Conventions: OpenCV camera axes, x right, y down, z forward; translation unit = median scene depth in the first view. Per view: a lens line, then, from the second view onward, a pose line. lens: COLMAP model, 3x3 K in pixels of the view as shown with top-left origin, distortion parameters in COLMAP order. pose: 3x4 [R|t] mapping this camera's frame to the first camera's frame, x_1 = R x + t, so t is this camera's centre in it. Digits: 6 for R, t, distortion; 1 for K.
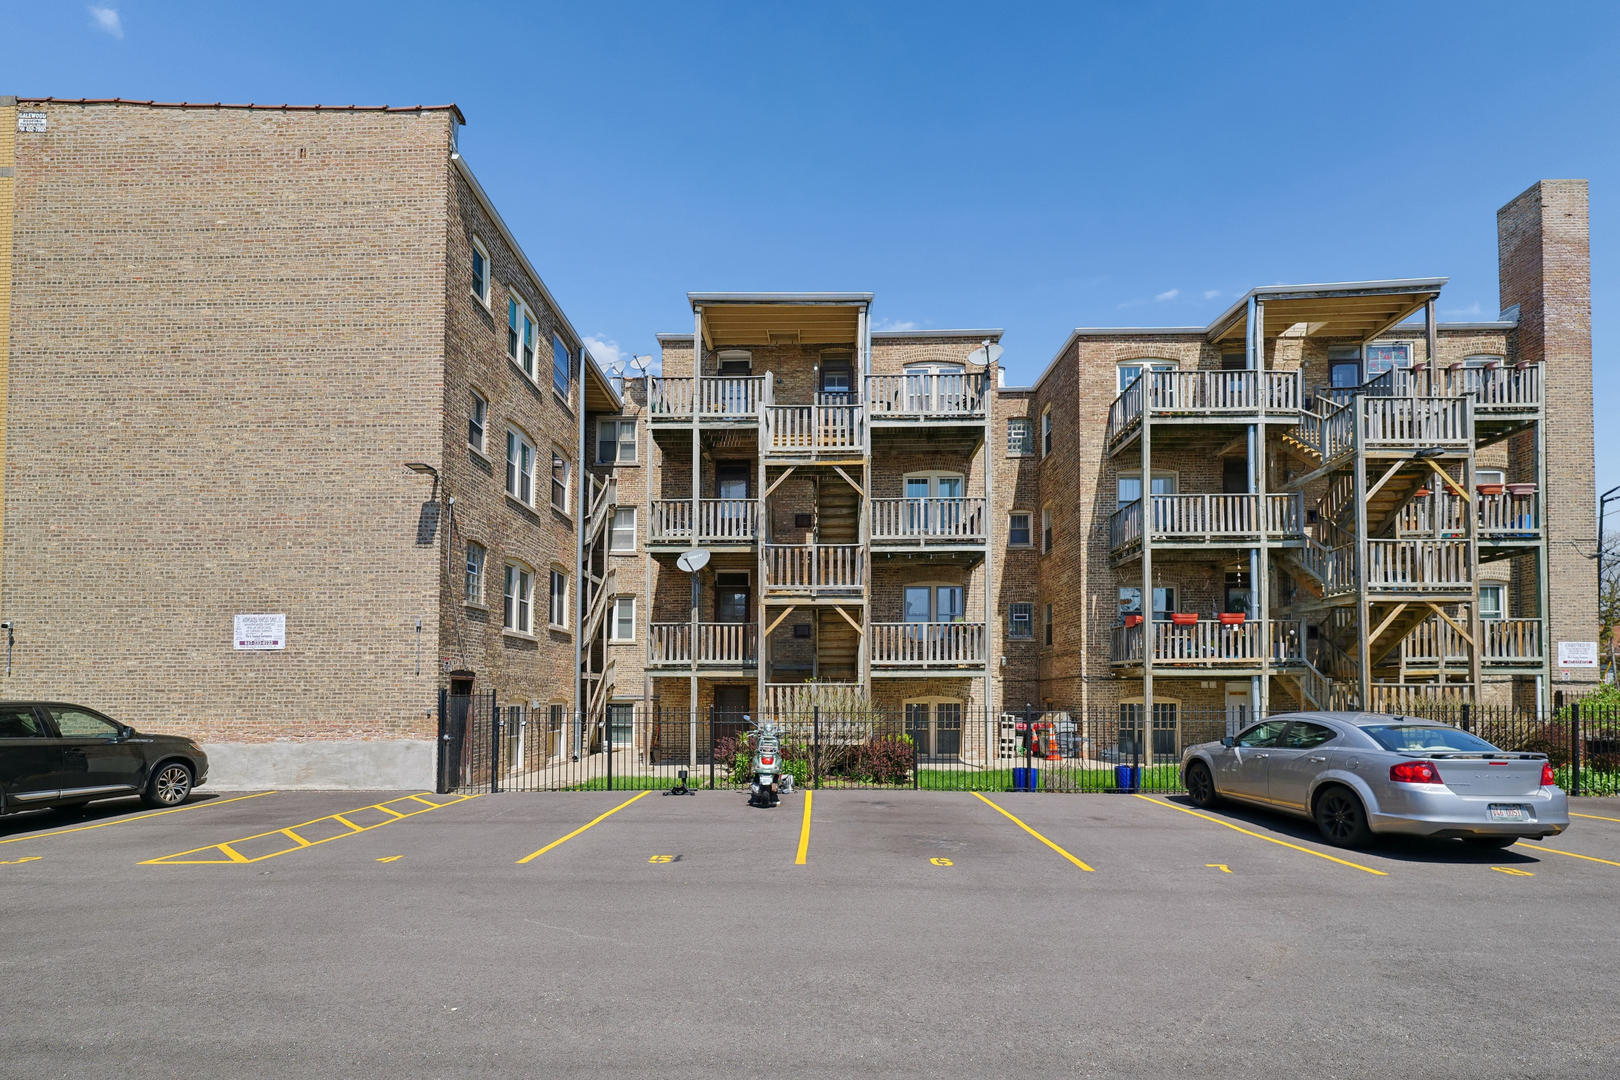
lens RADIAL K [[666.1, 0, 810.0], [0, 666.1, 540.0], [0, 0, 1]] dist [0.000295, 0.000268]
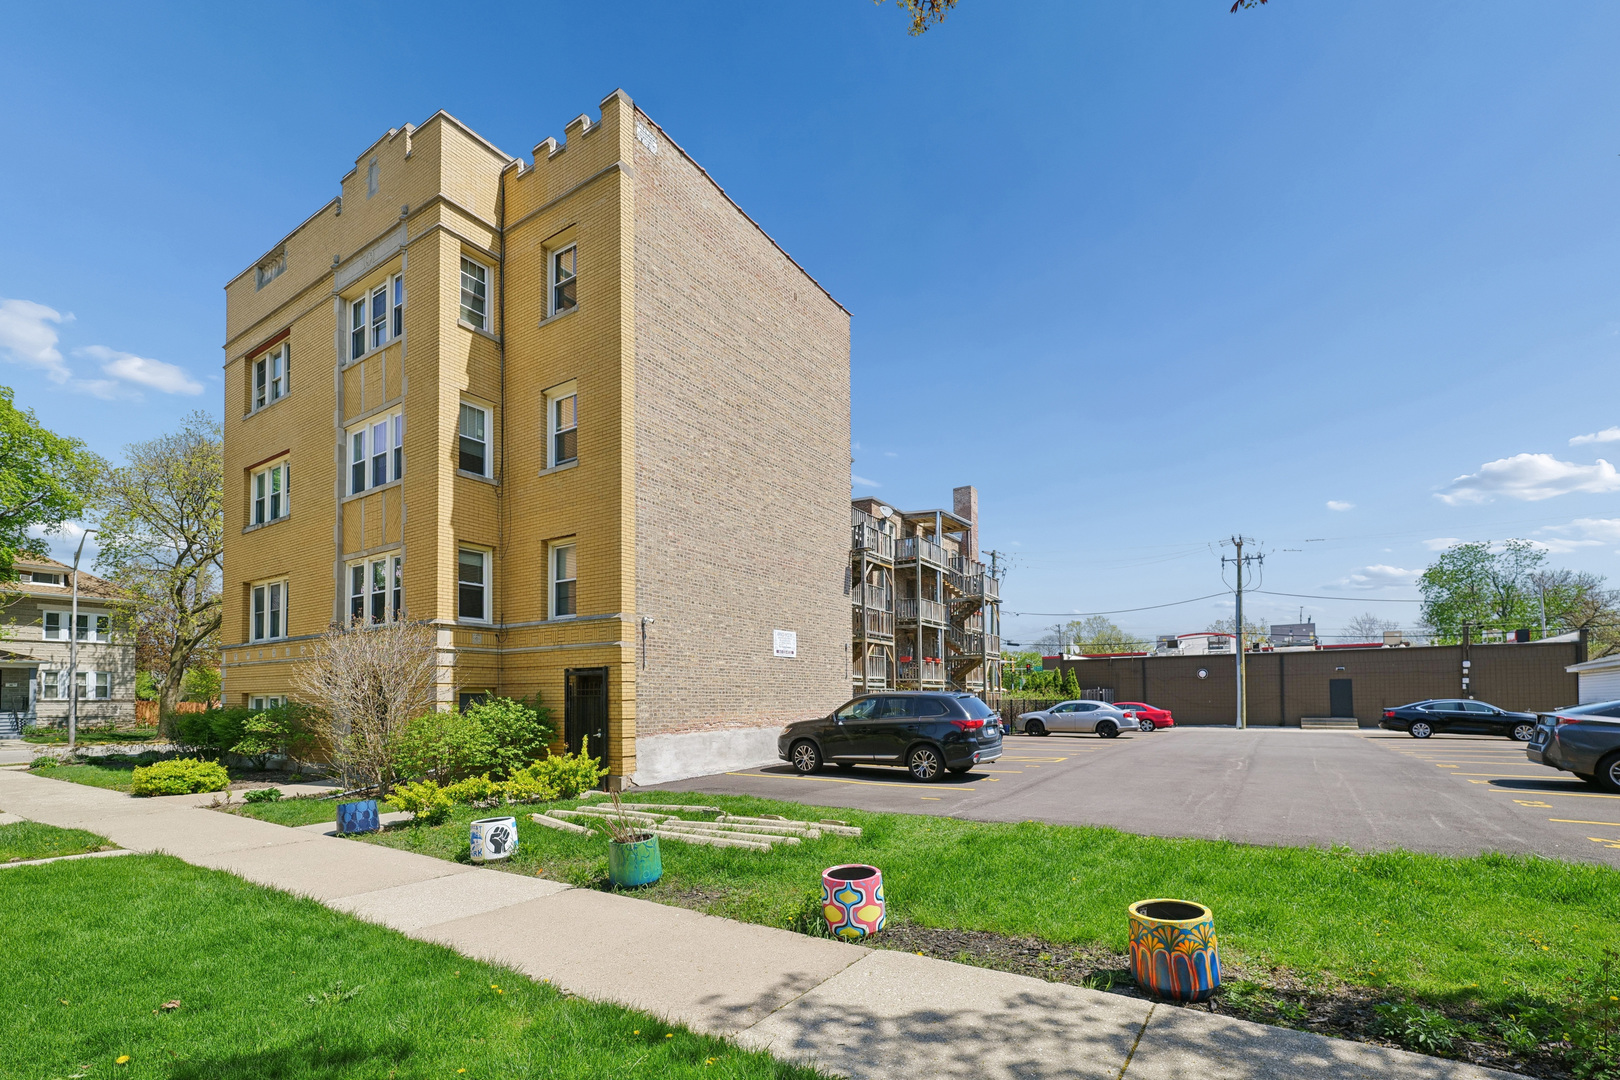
lens RADIAL K [[605.3, 0, 809.5], [0, 605.3, 498.6], [0, 0, 1]] dist [-0.000259, 0.000008]
pose [[0.580131, 0.258276, 0.772491, -1.713179], [-0.181822, 0.965528, -0.186270, 0.067279], [-0.793970, -0.032395, 0.607093, 0.197917]]
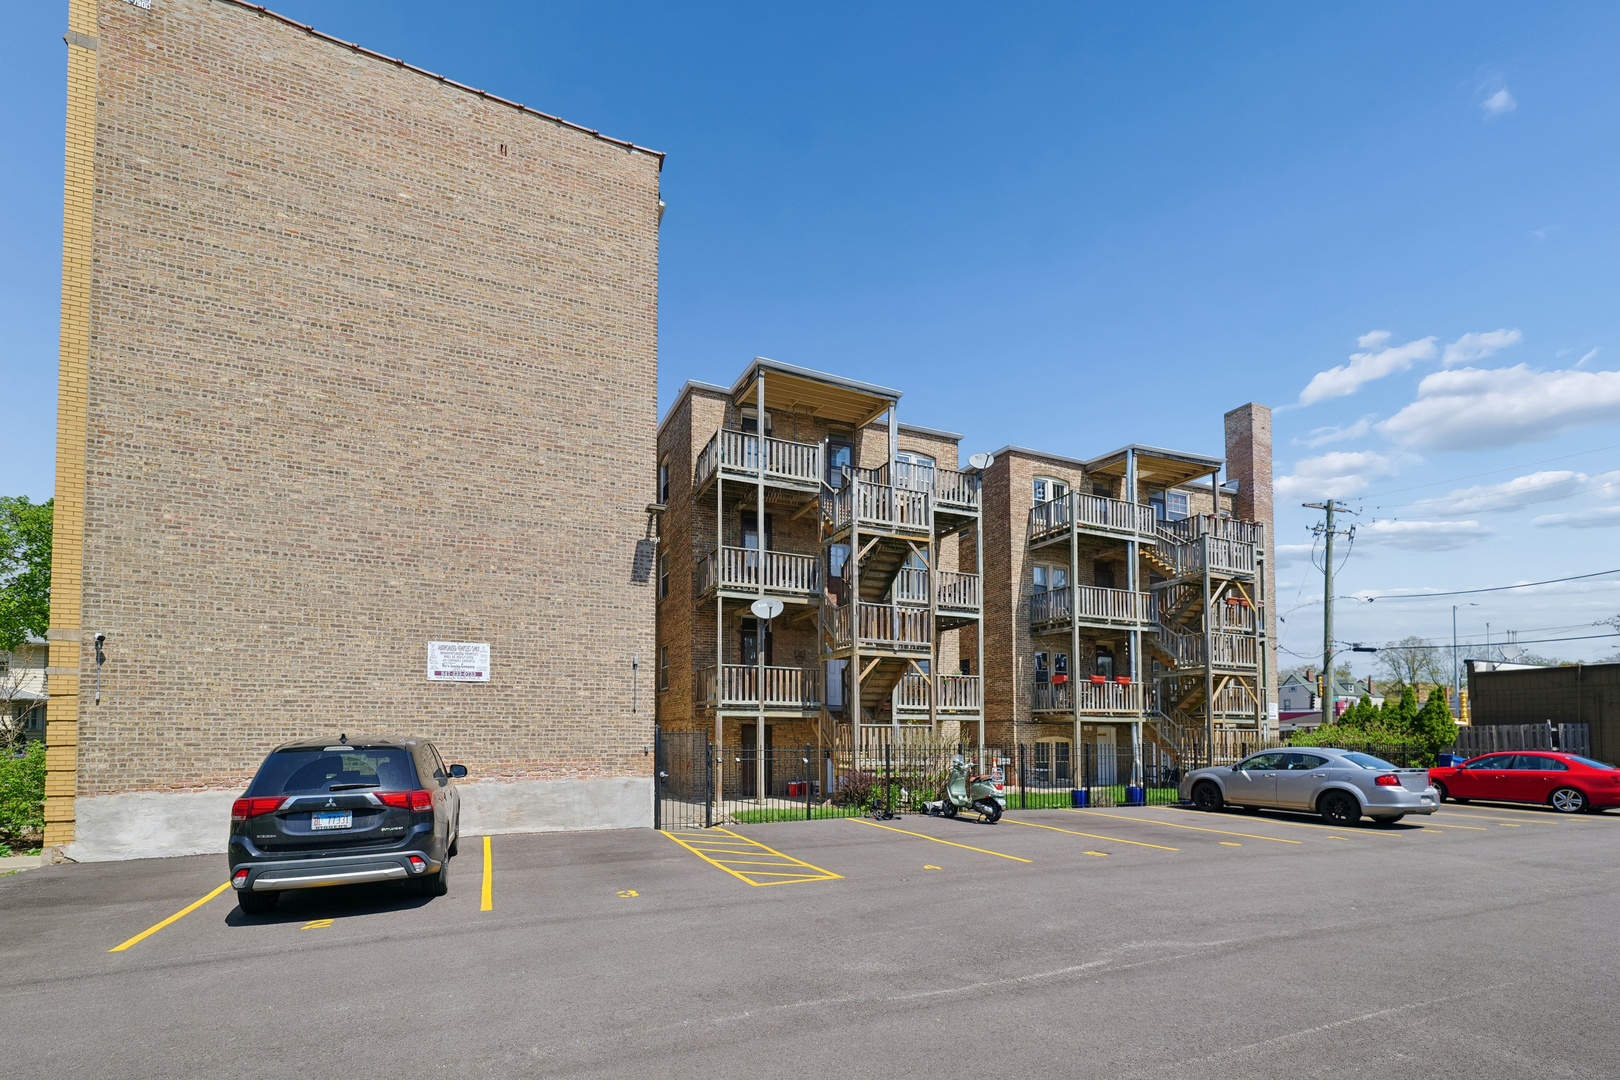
lens RADIAL K [[667.5, 0, 809.9], [0, 667.5, 554.8], [0, 0, 1]] dist [0.000364, 0.000132]
pose [[0.913585, 0.111194, 0.391151, -0.709477], [-0.098114, 0.993745, -0.053339, -0.005724], [-0.394635, 0.010352, 0.918780, -0.030509]]
